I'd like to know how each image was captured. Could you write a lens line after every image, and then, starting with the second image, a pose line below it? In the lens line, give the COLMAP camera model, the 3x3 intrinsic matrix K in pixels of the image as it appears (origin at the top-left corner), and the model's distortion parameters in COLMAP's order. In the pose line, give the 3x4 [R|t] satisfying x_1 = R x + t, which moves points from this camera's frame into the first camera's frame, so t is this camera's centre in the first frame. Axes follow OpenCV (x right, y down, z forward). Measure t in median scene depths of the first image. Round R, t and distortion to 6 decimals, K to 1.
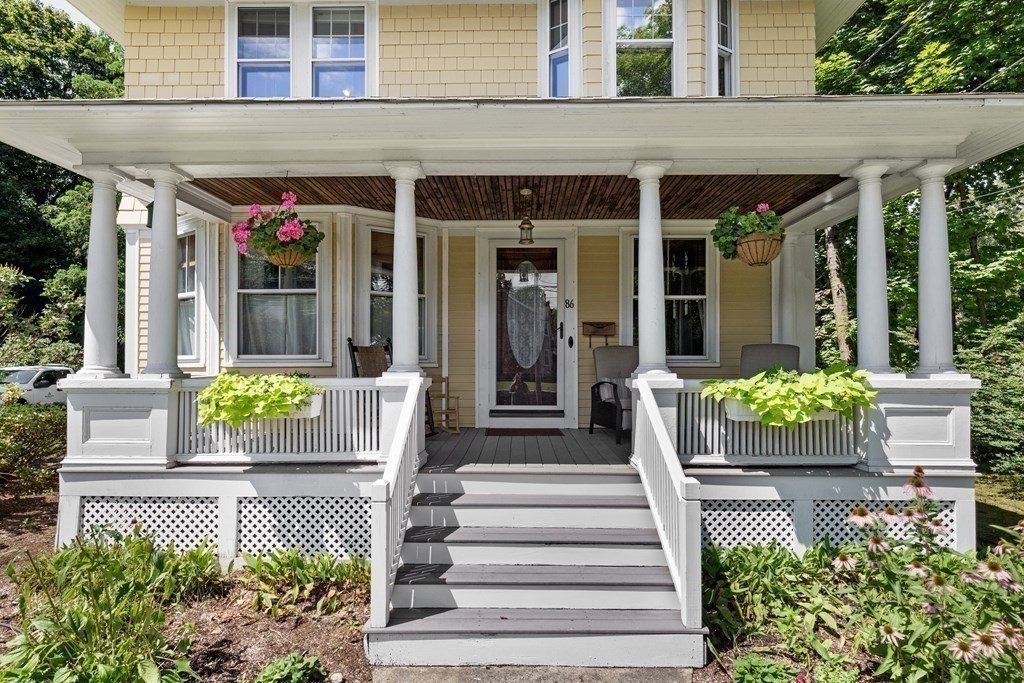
lens RADIAL K [[531.8, 0, 516.6], [0, 531.8, 339.9], [0, 0, 1]] dist [-0.005308, -0.000516]
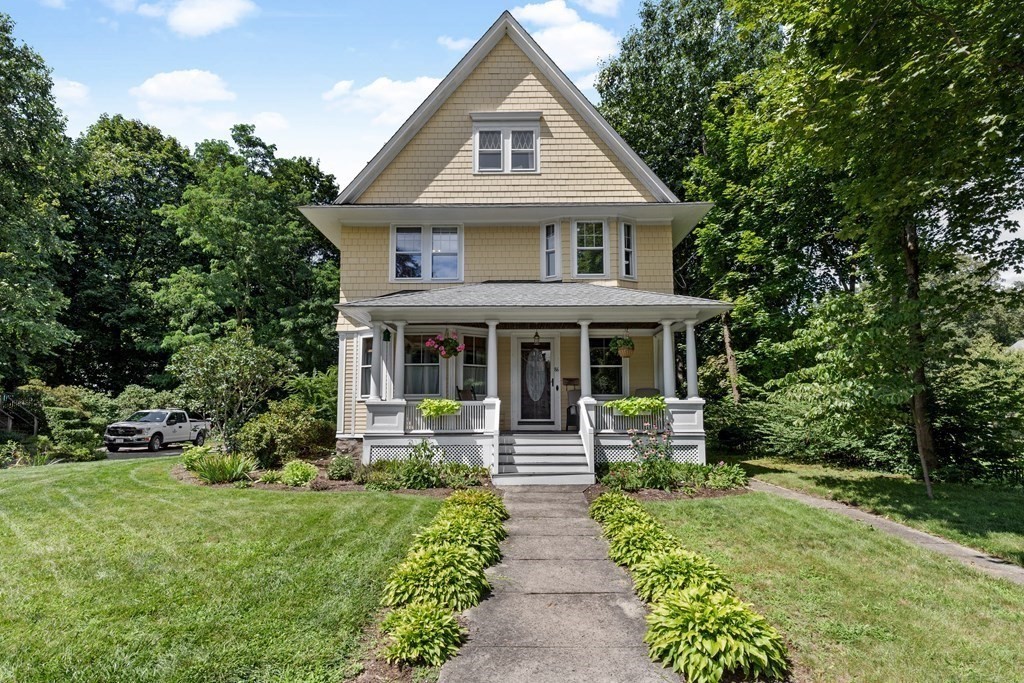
lens RADIAL K [[531.8, 0, 517.8], [0, 531.8, 345.2], [0, 0, 1]] dist [-0.005308, -0.000516]
pose [[0.999929, -0.001186, 0.011858, -0.115253], [0.002209, 0.996240, -0.086606, 0.026154], [-0.011711, 0.086626, 0.996172, -1.640535]]
